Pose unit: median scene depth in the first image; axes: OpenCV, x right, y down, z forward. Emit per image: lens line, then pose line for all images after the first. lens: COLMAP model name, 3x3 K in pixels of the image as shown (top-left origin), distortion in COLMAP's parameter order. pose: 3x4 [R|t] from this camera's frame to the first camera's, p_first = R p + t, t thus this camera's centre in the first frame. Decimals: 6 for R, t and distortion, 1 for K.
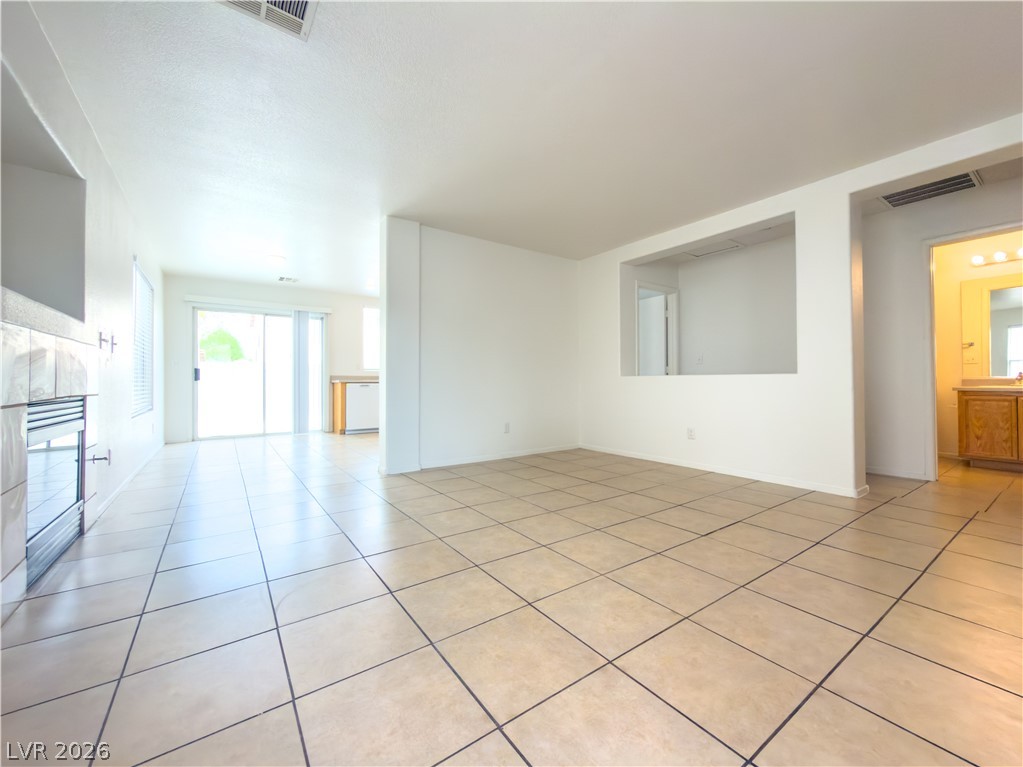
lens RADIAL K [[414.4, 0, 511.3], [0, 414.4, 377.9], [0, 0, 1]] dist [-0.000867, 0.000715]
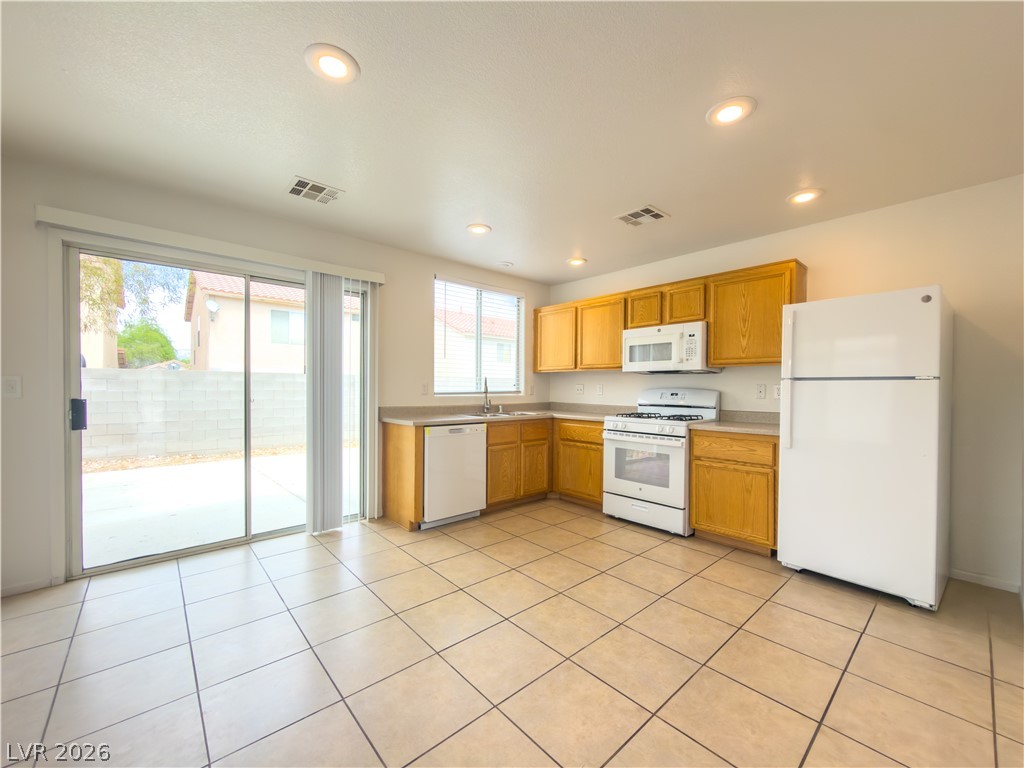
lens RADIAL K [[414.8, 0, 512.8], [0, 414.8, 392.2], [0, 0, 1]] dist [-0.000867, 0.000715]
pose [[0.995164, 0.017041, 0.096734, -0.343751], [-0.020009, 0.999356, 0.029794, -0.045135], [-0.096164, -0.031586, 0.994864, 0.507769]]
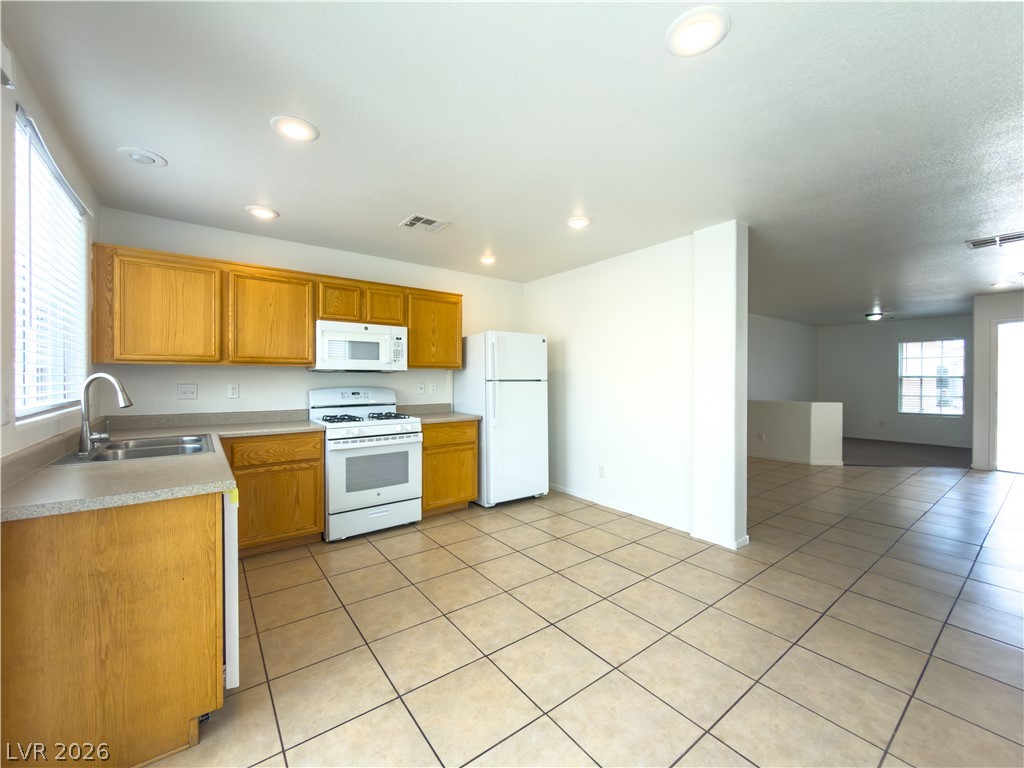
lens RADIAL K [[414.8, 0, 515.7], [0, 414.8, 381.1], [0, 0, 1]] dist [-0.000867, 0.000715]
pose [[-0.023576, 0.003965, 0.999714, -1.541821], [-0.019300, 0.999804, -0.004420, -0.057375], [-0.999536, -0.019399, -0.023495, 1.943593]]
